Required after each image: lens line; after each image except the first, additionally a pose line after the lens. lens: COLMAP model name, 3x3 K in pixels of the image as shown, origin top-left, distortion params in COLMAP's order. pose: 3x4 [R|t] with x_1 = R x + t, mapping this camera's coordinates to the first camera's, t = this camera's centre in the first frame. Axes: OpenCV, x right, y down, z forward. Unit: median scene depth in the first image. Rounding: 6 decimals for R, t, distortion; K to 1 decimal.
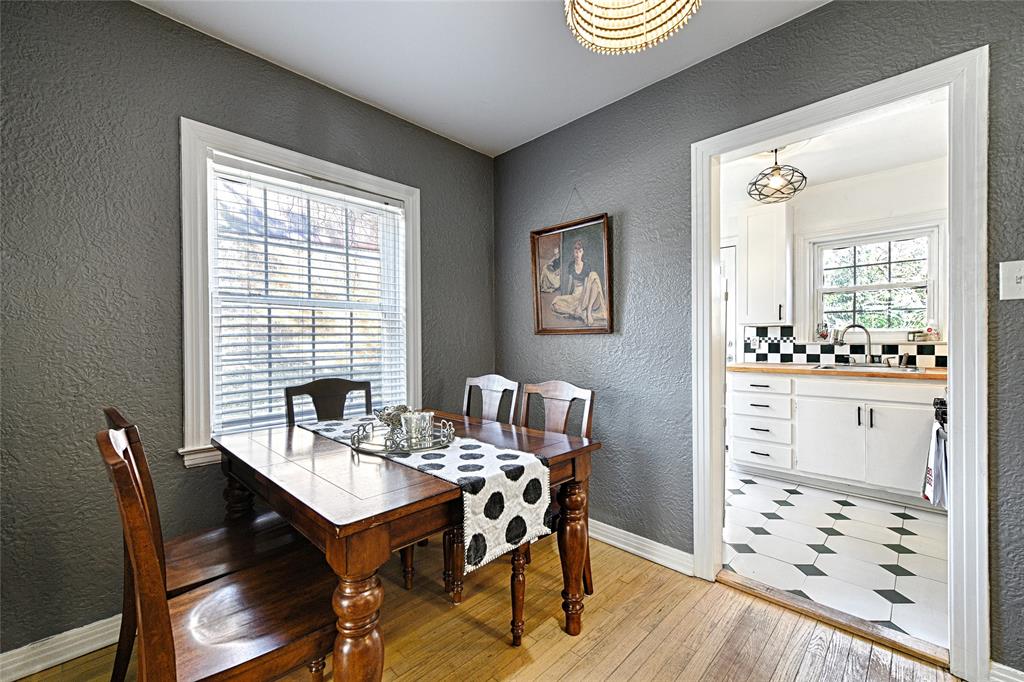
lens RADIAL K [[419.1, 0, 511.8], [0, 419.1, 344.6], [0, 0, 1]] dist [-0.006304, 0.001618]
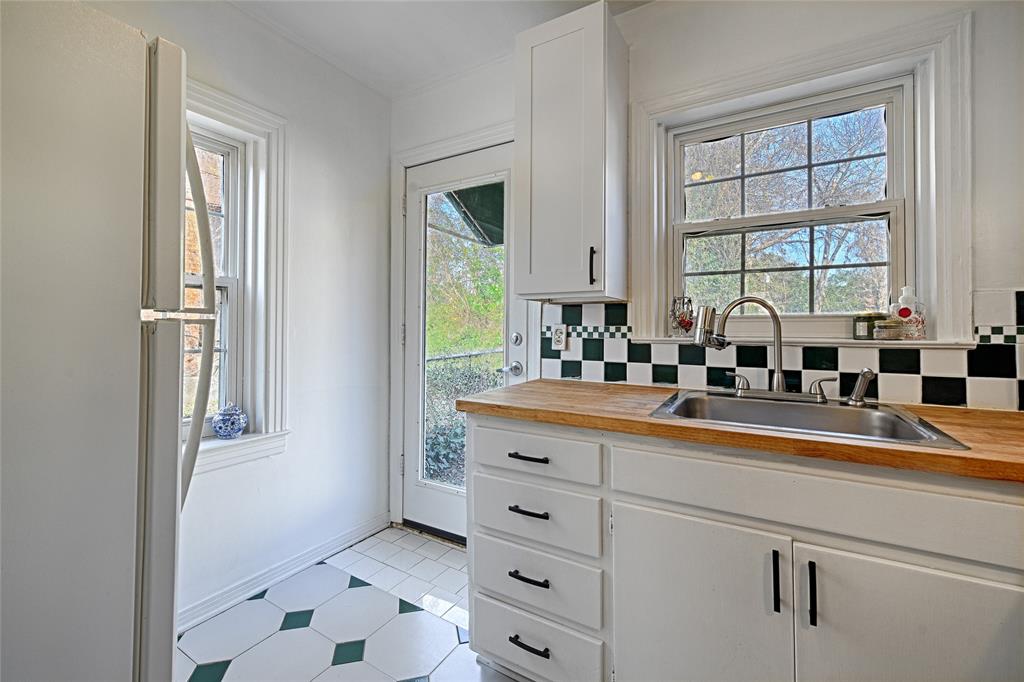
lens RADIAL K [[419.1, 0, 523.9], [0, 419.1, 322.6], [0, 0, 1]] dist [-0.006304, 0.001618]
pose [[0.967855, 0.014719, 0.251078, 0.465411], [-0.008753, 0.999653, -0.024861, -0.009969], [-0.251357, 0.021865, 0.967648, 0.606878]]
